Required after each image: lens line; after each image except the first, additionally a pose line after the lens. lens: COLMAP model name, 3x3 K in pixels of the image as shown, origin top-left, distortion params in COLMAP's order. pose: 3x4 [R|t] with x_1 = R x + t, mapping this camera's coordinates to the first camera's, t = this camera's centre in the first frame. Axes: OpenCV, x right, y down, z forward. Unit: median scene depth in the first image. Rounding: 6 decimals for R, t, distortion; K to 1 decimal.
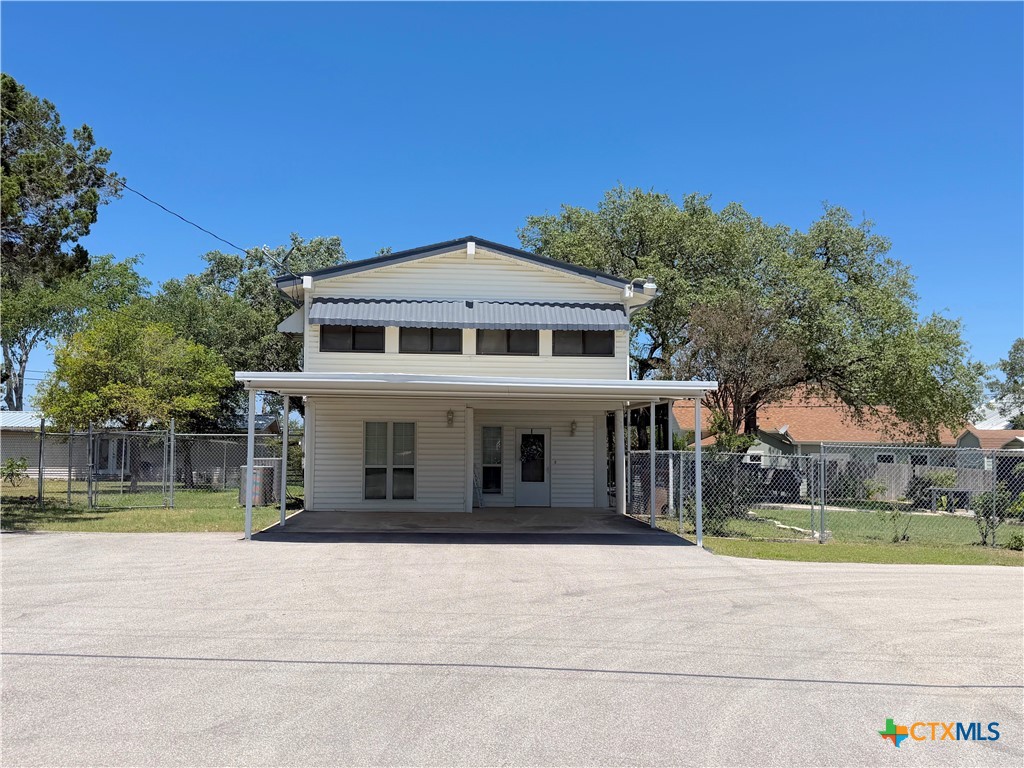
lens RADIAL K [[946.6, 0, 512.0], [0, 946.6, 384.0], [0, 0, 1]] dist [0.155768, -0.296313]
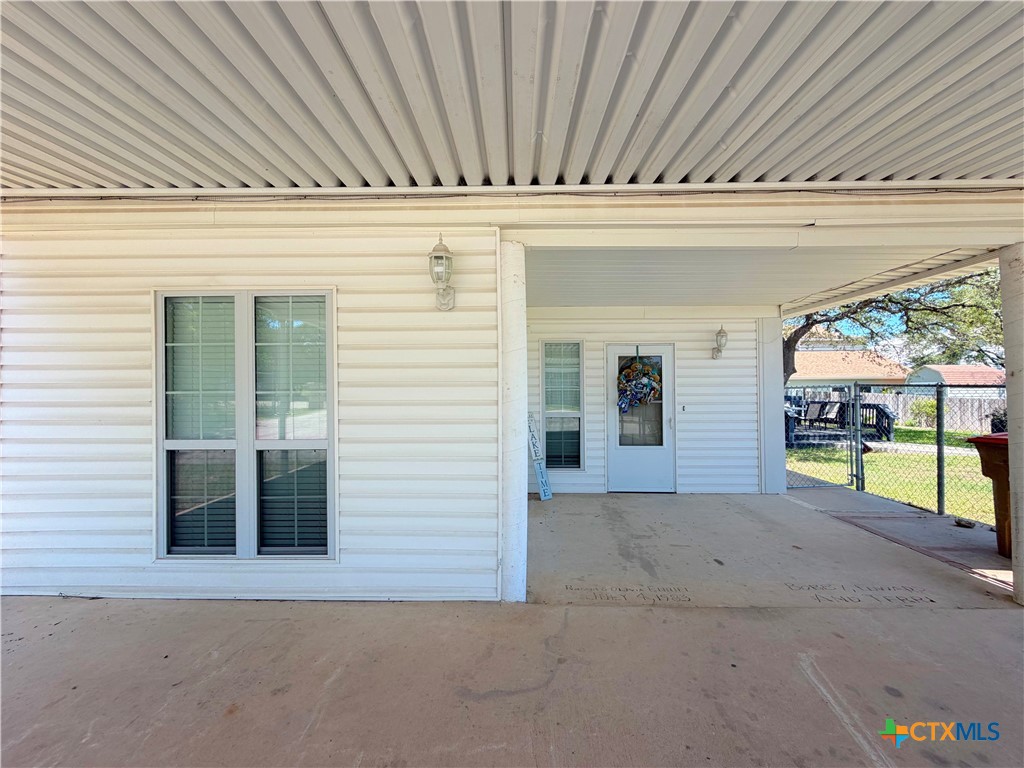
lens RADIAL K [[407.0, 0, 512.0], [0, 407.0, 384.0], [0, 0, 1]] dist [0.002685, 0.000380]
pose [[0.996678, -0.013479, -0.080317, -0.031001], [0.018158, 0.998162, 0.057814, 0.054380], [0.079390, -0.059081, 0.995091, 0.772615]]
